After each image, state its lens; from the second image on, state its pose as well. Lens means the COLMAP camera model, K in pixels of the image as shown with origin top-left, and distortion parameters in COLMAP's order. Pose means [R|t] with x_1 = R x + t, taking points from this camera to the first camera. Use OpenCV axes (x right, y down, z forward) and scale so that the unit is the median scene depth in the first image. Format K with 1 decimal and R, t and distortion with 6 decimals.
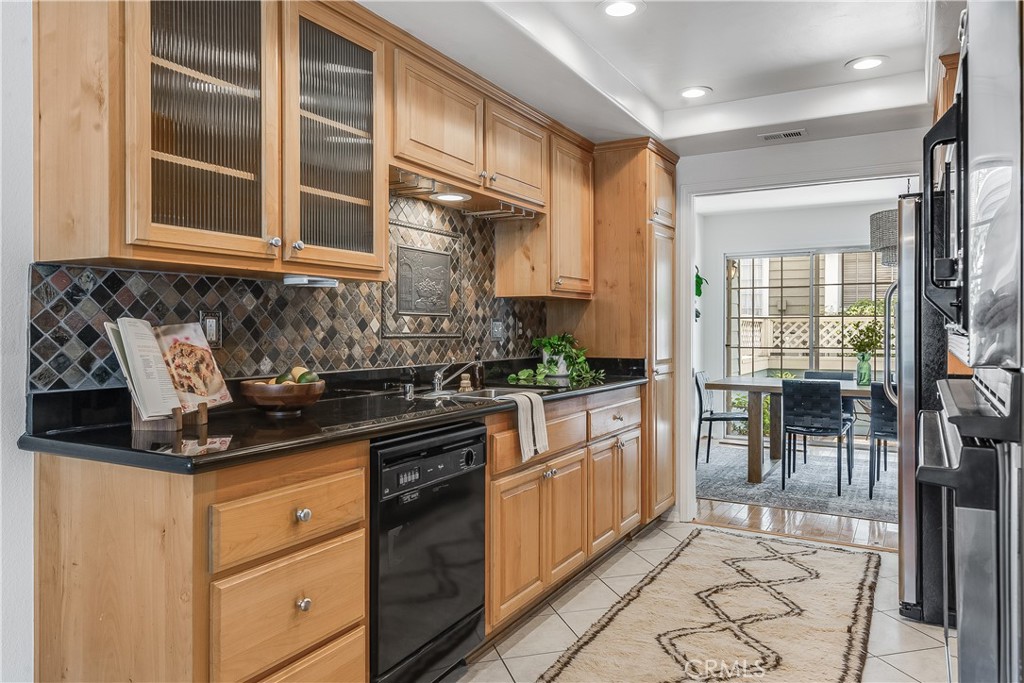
lens RADIAL K [[716.6, 0, 511.7], [0, 716.6, 330.5], [0, 0, 1]] dist [0.004042, 0.001699]
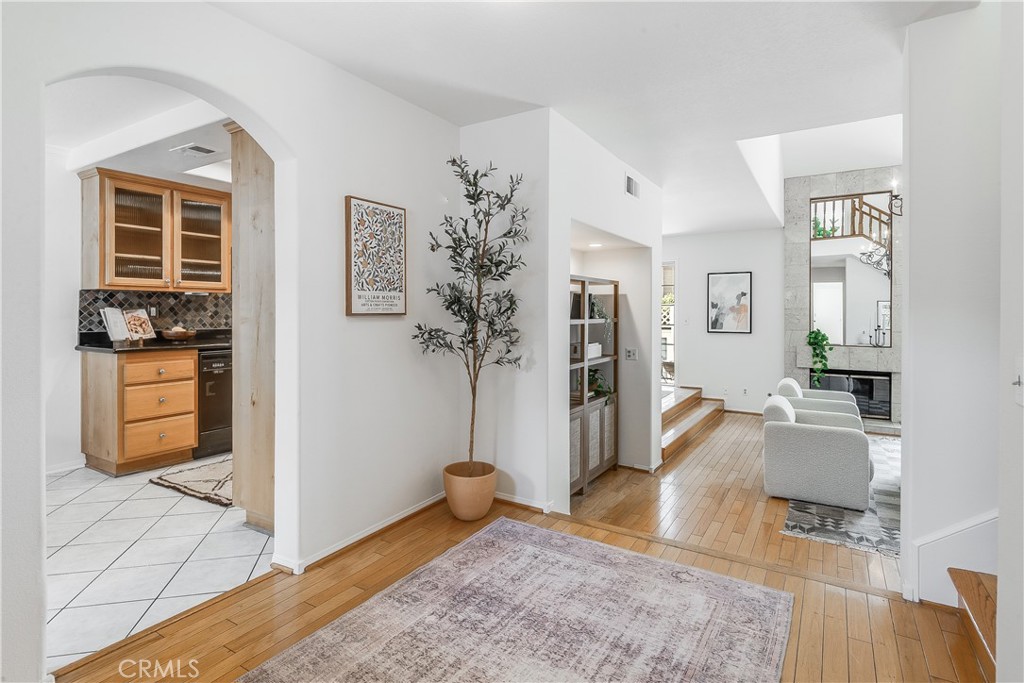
lens RADIAL K [[527.3, 0, 510.3], [0, 527.3, 315.5], [0, 0, 1]] dist [-0.002049, -0.000536]
pose [[0.998841, 0.002090, -0.048080, 1.134351], [-0.001824, 0.999983, 0.005566, -0.000242], [0.048091, -0.005472, 0.998828, -1.029667]]
